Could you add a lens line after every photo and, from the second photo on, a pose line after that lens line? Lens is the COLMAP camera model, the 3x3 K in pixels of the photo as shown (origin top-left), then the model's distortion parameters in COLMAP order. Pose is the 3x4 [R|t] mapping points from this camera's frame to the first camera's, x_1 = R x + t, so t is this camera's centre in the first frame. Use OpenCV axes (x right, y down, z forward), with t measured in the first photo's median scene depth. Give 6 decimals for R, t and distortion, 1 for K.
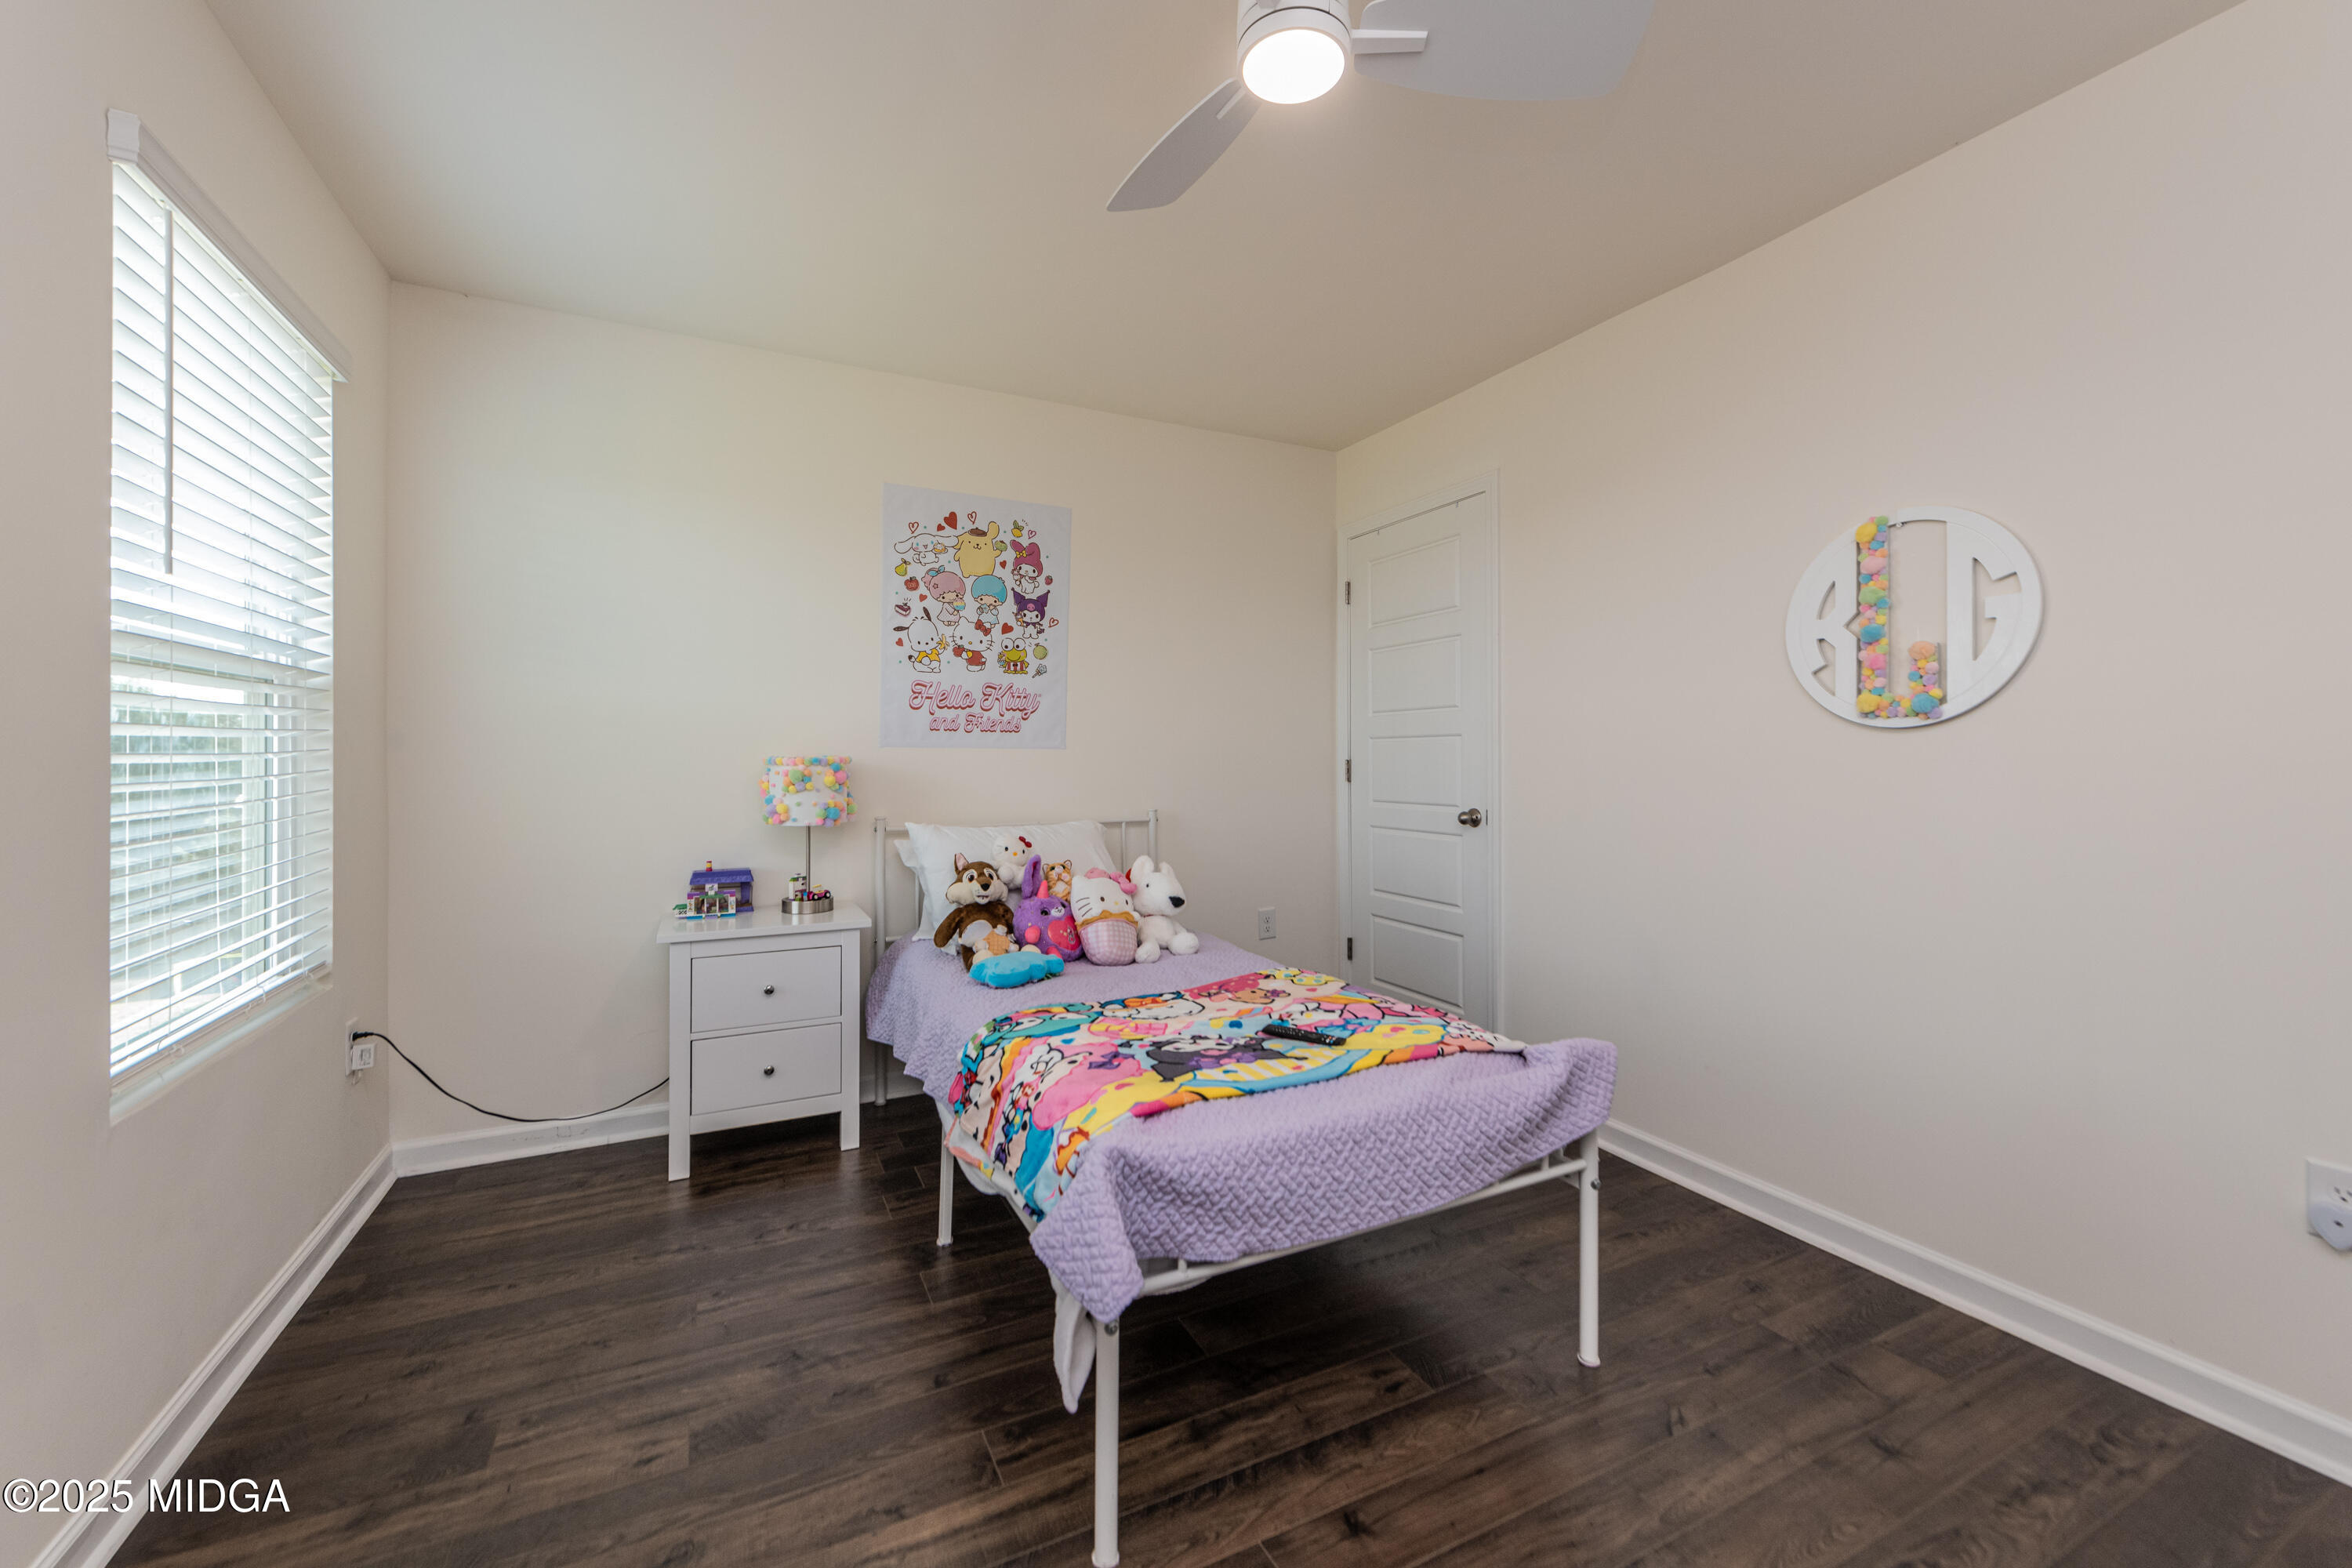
lens RADIAL K [[944.8, 0, 1165.8], [0, 944.8, 765.6], [0, 0, 1]] dist [0.005811, -0.002163]
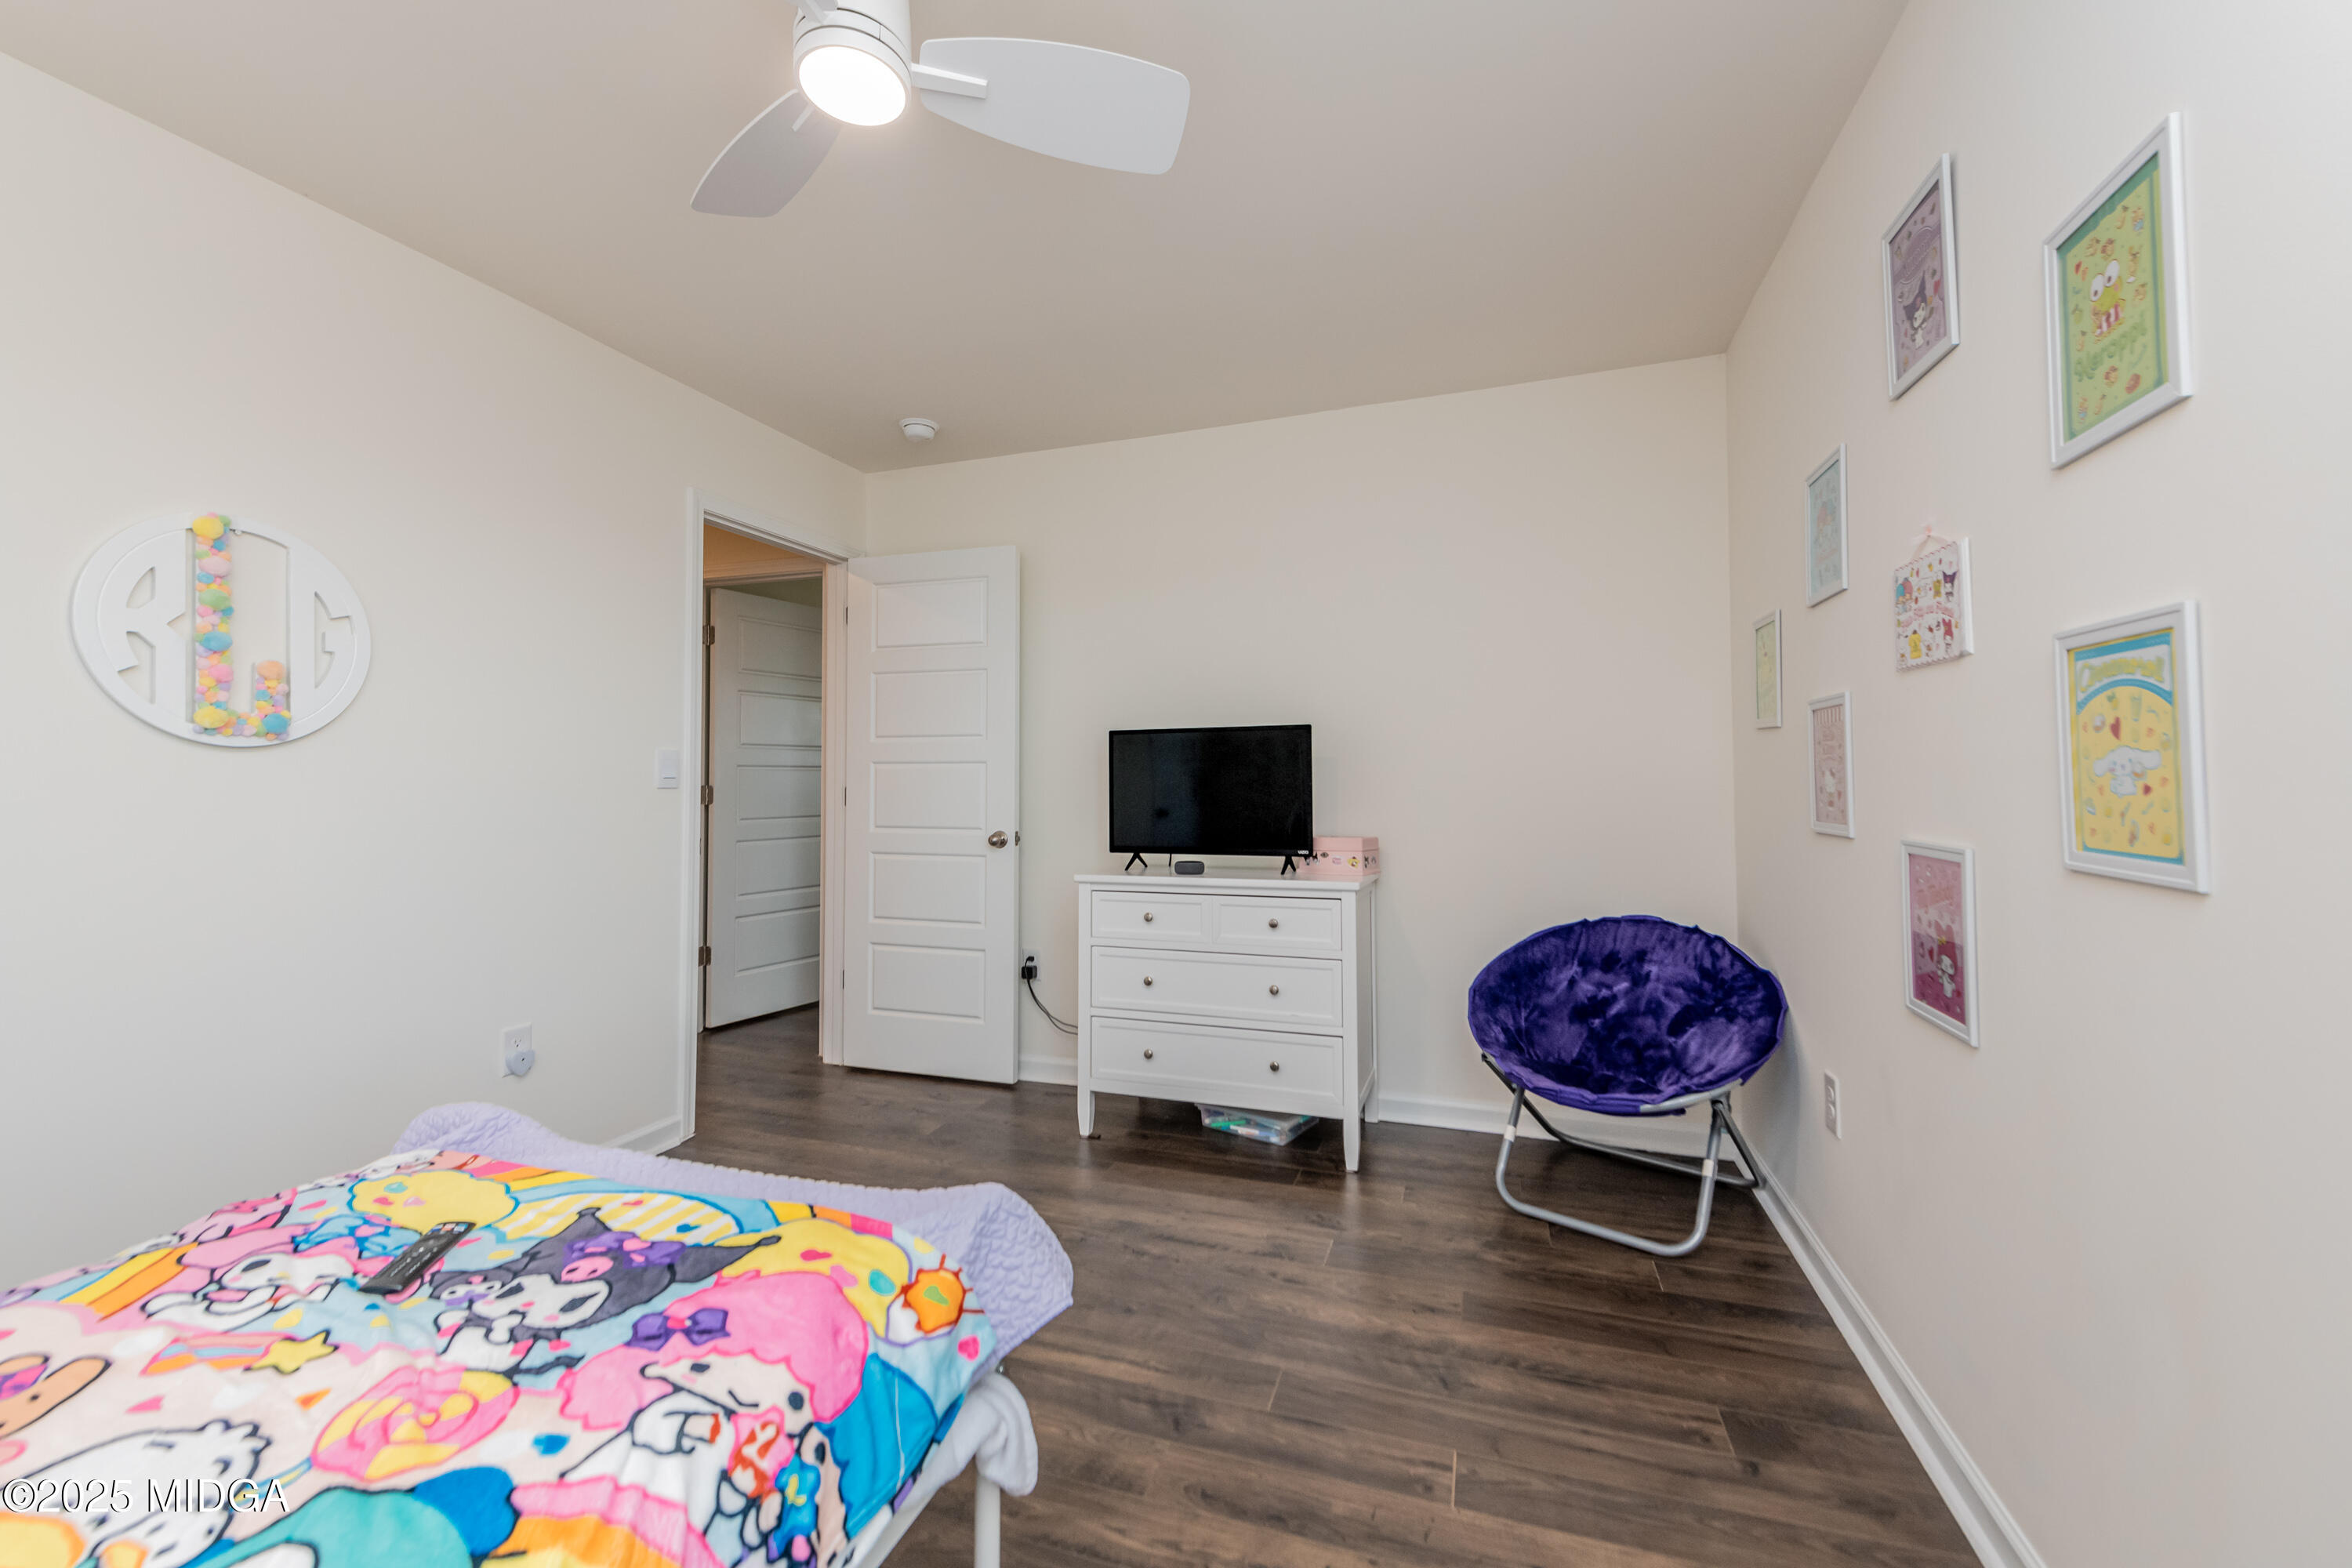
lens RADIAL K [[944.8, 0, 1170.1], [0, 944.8, 770.1], [0, 0, 1]] dist [0.005811, -0.002163]
pose [[-0.706710, 0.011130, 0.707415, -0.358885], [0.009369, 0.999936, -0.006374, -0.001115], [-0.707441, 0.002123, -0.706769, 0.660304]]
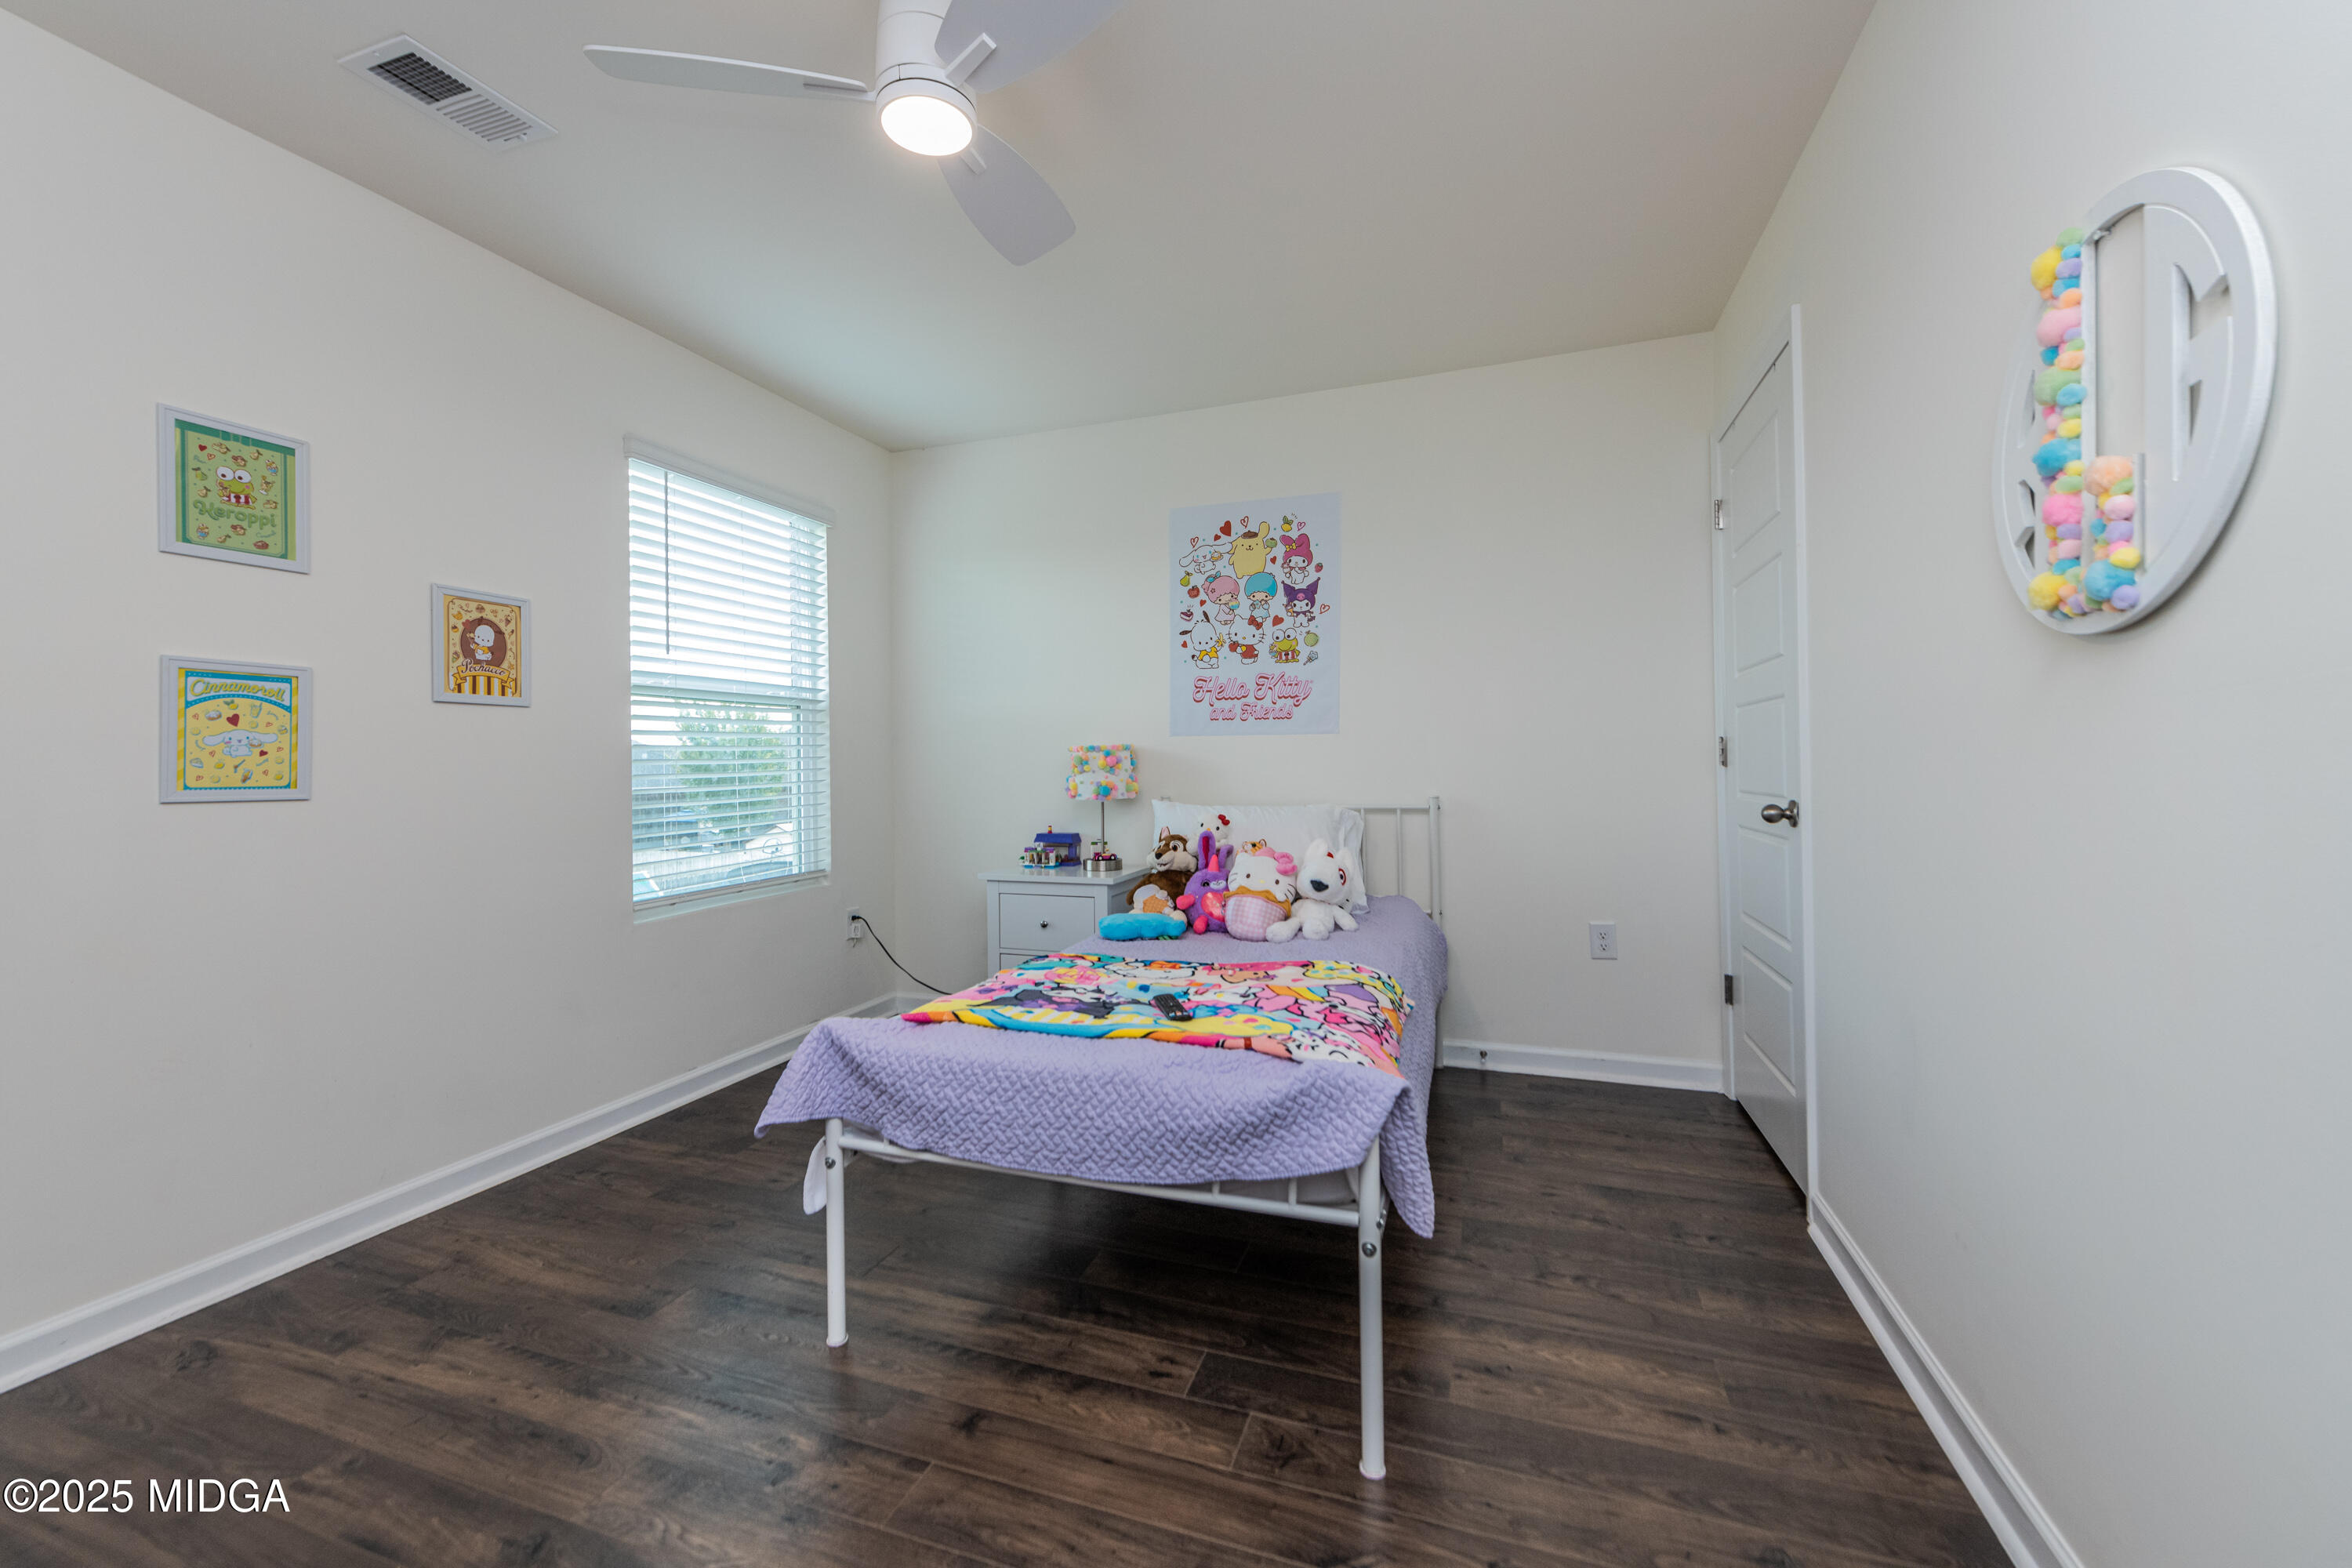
lens RADIAL K [[944.8, 0, 1161.9], [0, 944.8, 772.5], [0, 0, 1]] dist [0.005811, -0.002163]
pose [[0.686778, -0.001212, -0.726866, 0.528426], [0.005074, 0.999982, 0.003127, 0.021102], [0.726849, -0.005836, 0.686772, 0.189406]]
